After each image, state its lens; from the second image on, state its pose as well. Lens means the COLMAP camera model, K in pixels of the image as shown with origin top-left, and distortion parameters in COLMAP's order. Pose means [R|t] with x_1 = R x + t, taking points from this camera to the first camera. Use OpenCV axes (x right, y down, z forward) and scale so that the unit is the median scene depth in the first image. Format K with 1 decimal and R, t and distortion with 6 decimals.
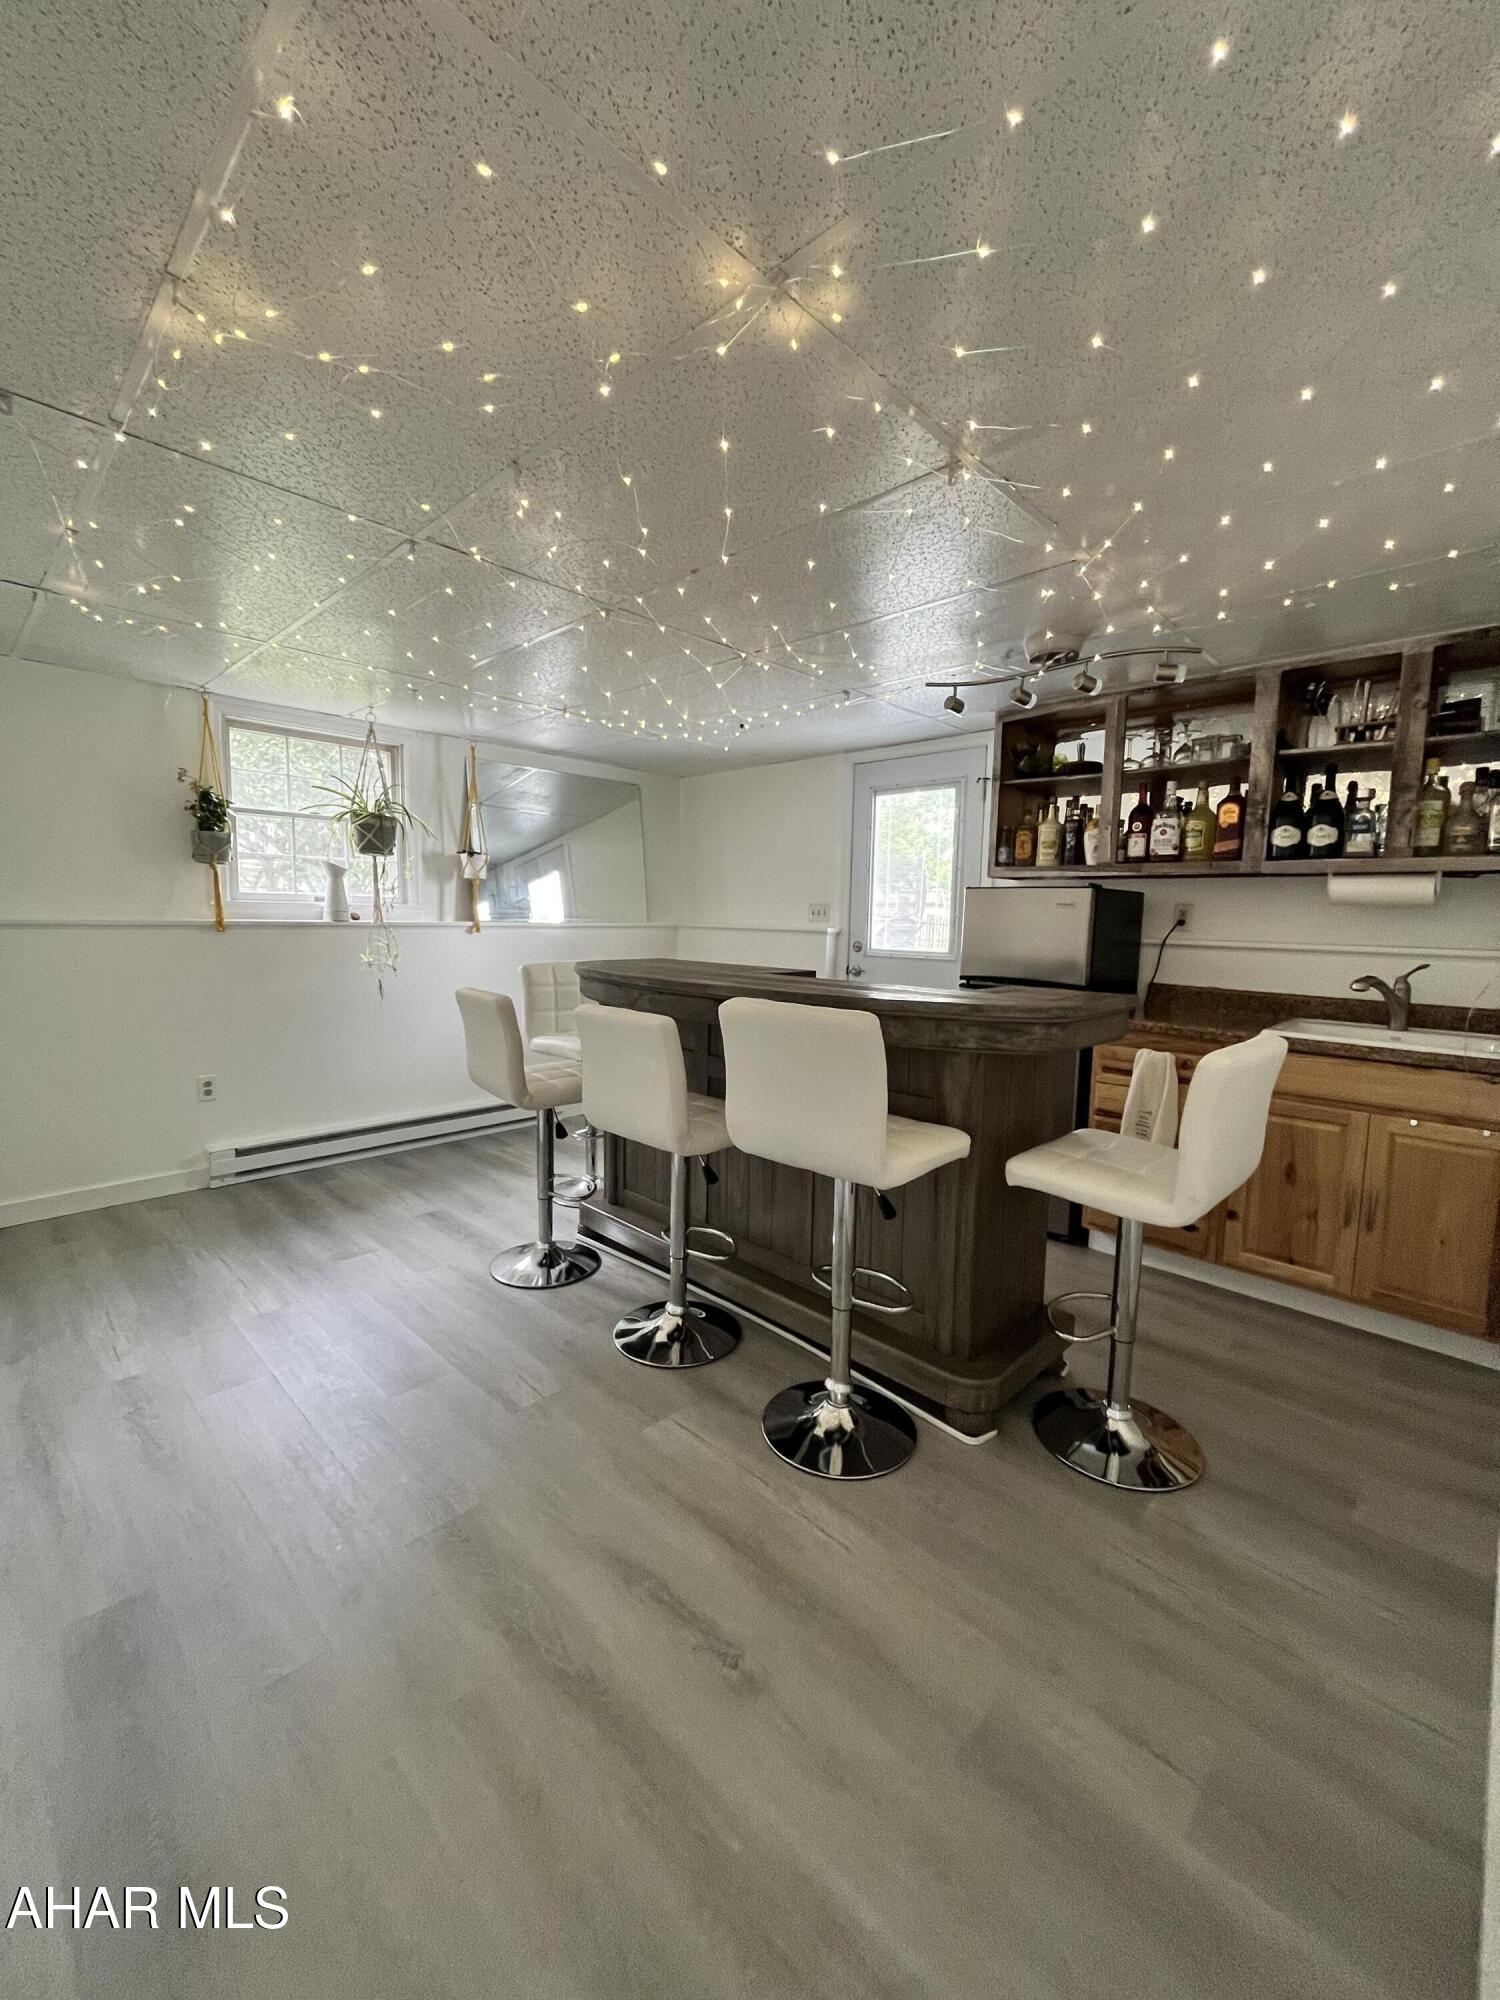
lens RADIAL K [[809.7, 0, 751.2], [0, 809.7, 999.8], [0, 0, 1]] dist [-0.008370, 0.000806]
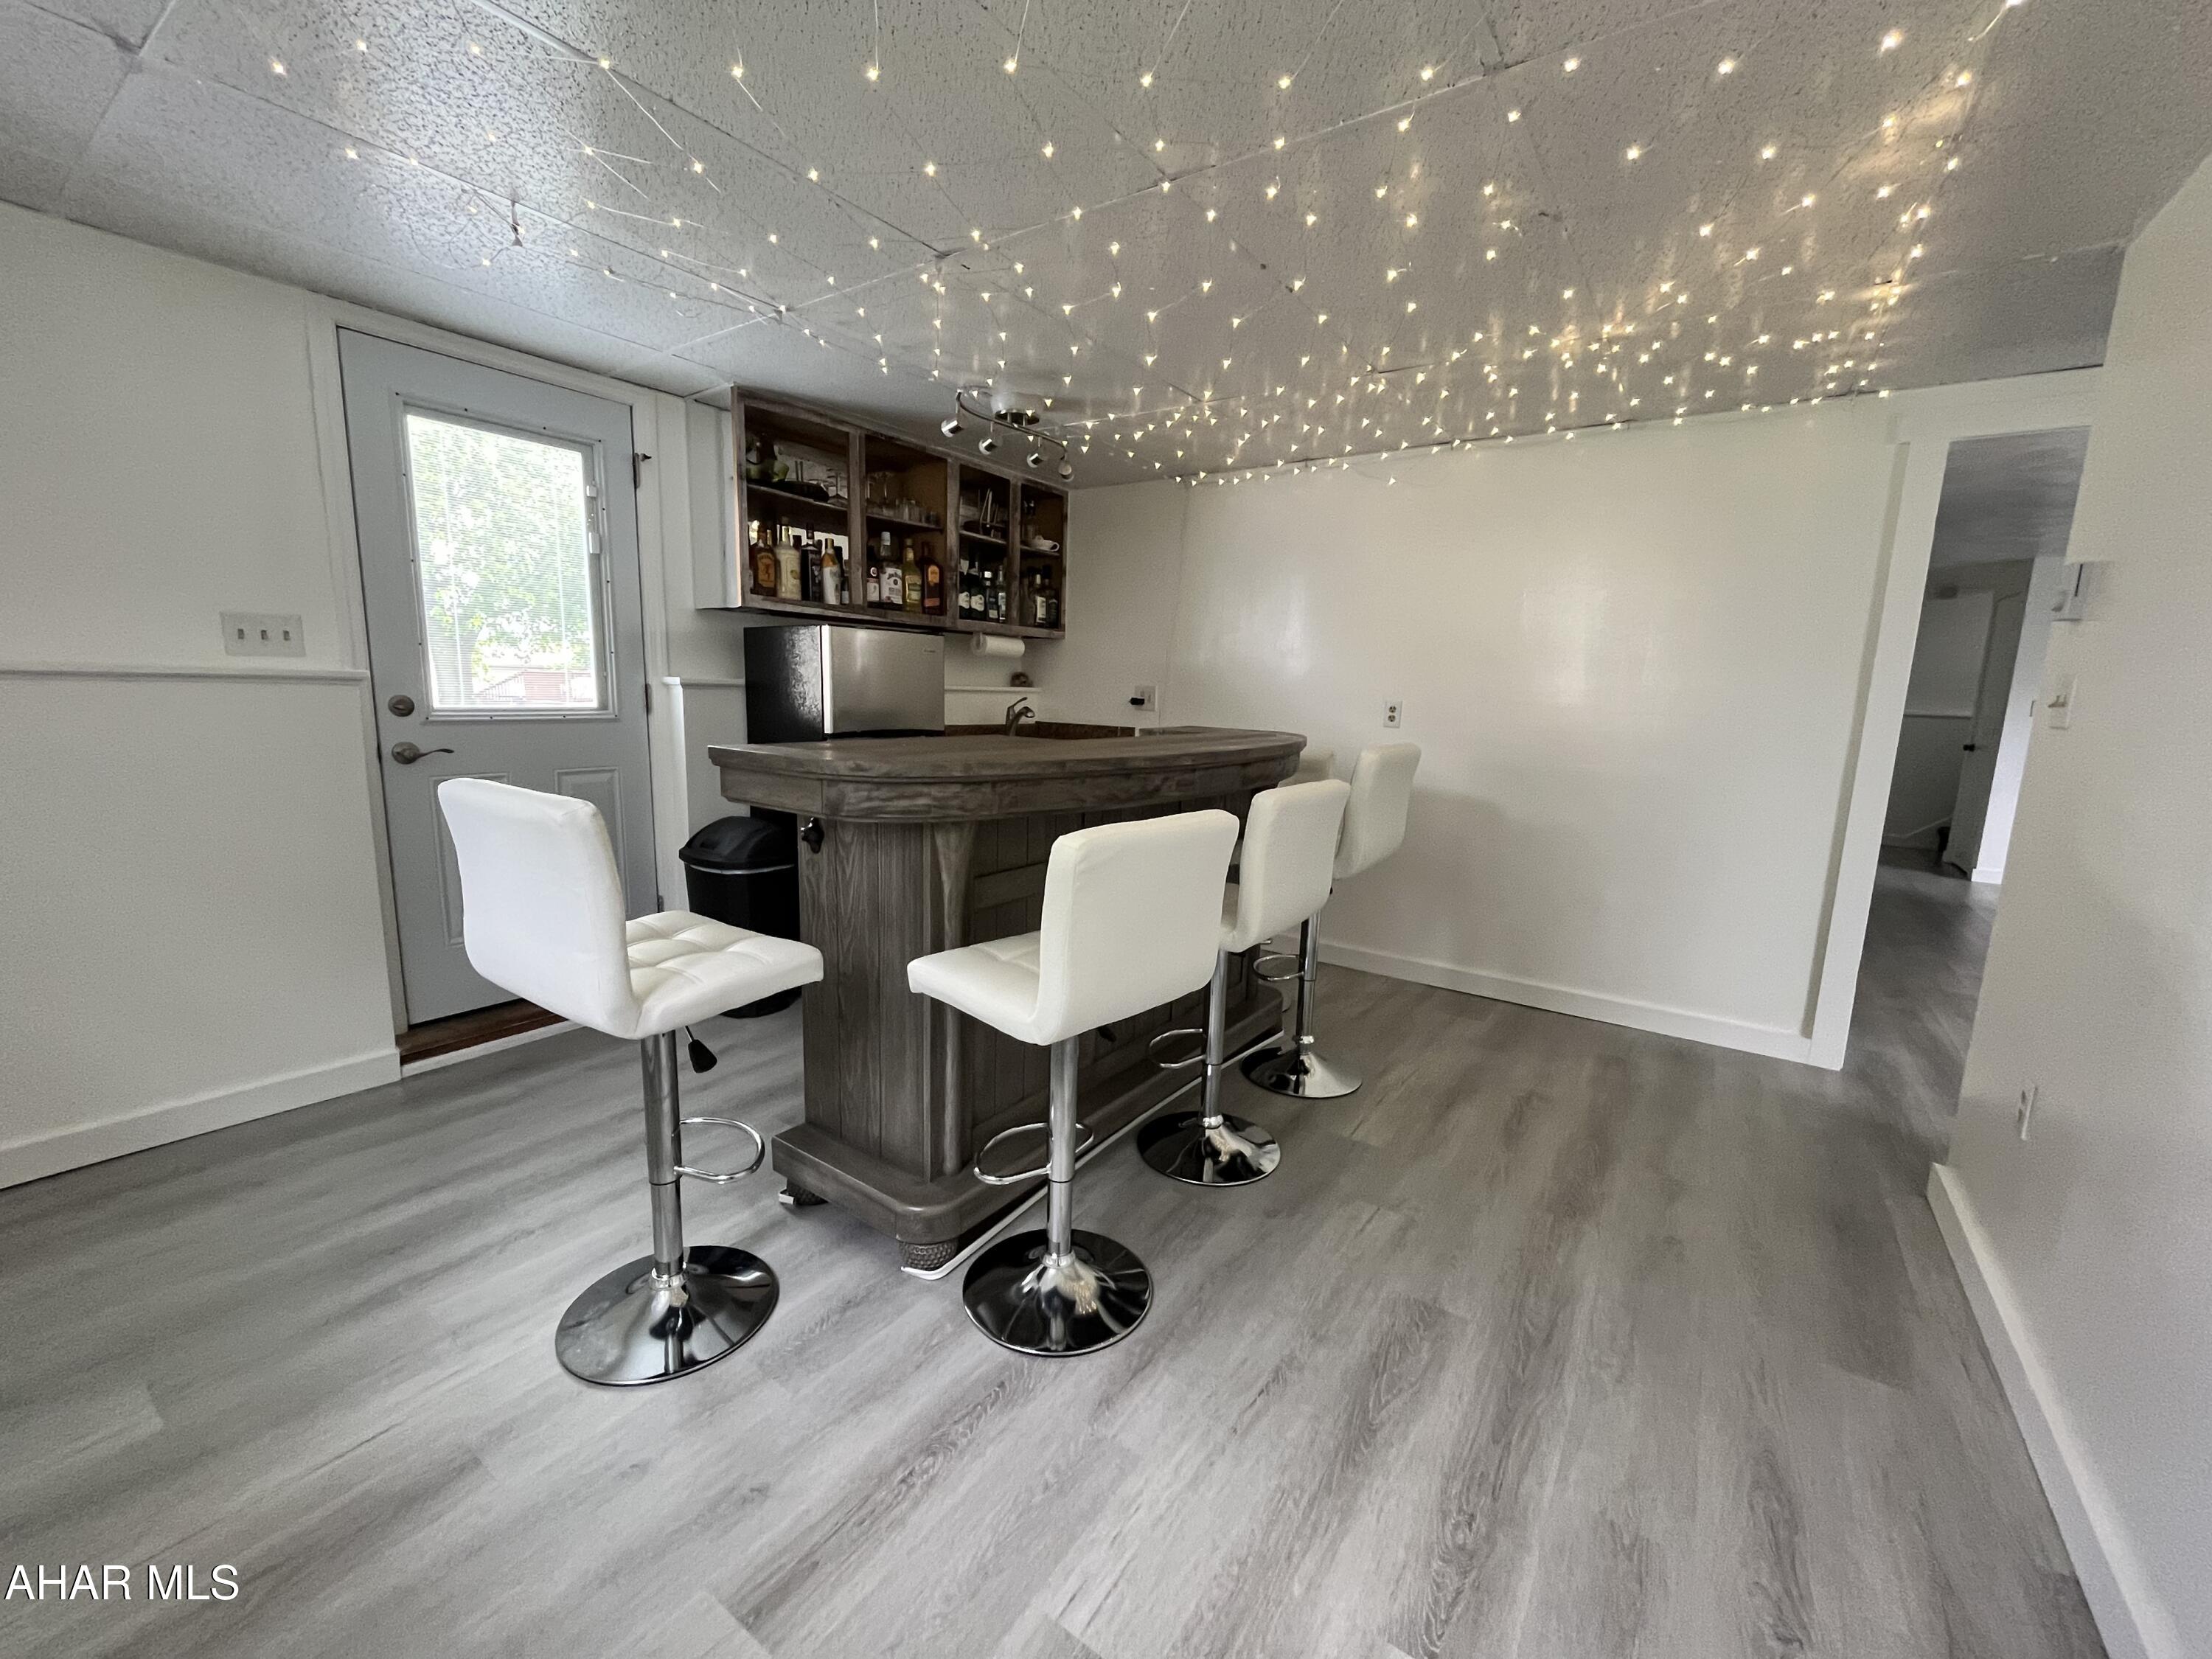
lens RADIAL K [[895.5, 0, 1106.3], [0, 895.5, 832.8], [0, 0, 1]] dist [-0.008370, 0.000806]
pose [[-0.161901, -0.177918, 0.970635, -0.849707], [0.075393, 0.978507, 0.191936, -0.103357], [-0.983923, 0.104254, -0.145008, 1.079125]]
